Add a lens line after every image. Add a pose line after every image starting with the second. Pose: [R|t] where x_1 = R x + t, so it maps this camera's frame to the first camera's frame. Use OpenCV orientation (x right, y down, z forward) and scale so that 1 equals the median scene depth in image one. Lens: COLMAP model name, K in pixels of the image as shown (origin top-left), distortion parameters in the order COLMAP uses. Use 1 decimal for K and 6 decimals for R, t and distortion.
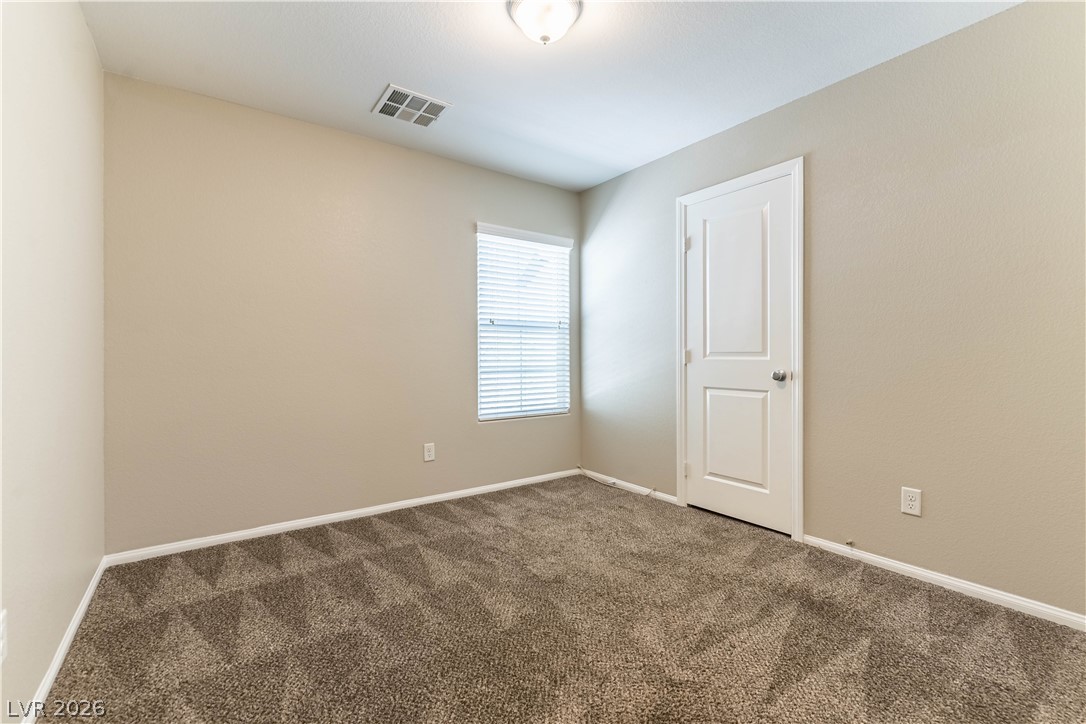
lens RADIAL K [[476.0, 0, 551.5], [0, 476.0, 361.5], [0, 0, 1]] dist [-0.001163, 0.000001]
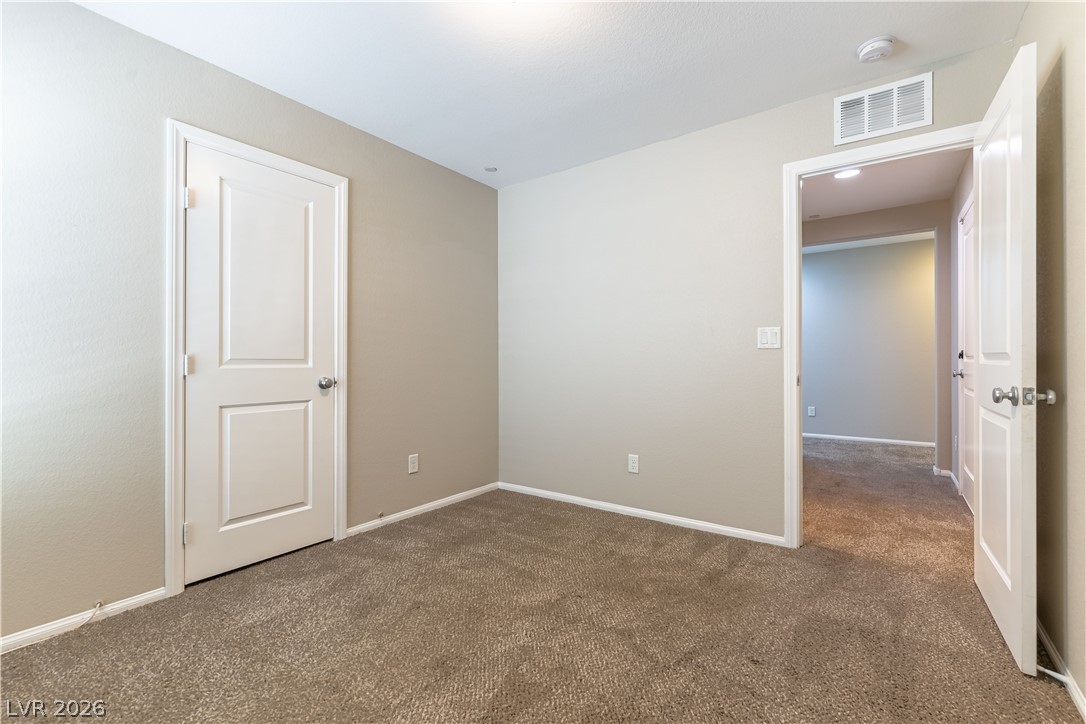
lens RADIAL K [[476.0, 0, 551.5], [0, 476.0, 361.5], [0, 0, 1]] dist [-0.001163, 0.000001]
pose [[-0.315858, 0.002302, 0.948804, -0.598370], [0.012638, 0.999919, 0.001781, -0.011158], [-0.948722, 0.012554, -0.315862, 0.843002]]
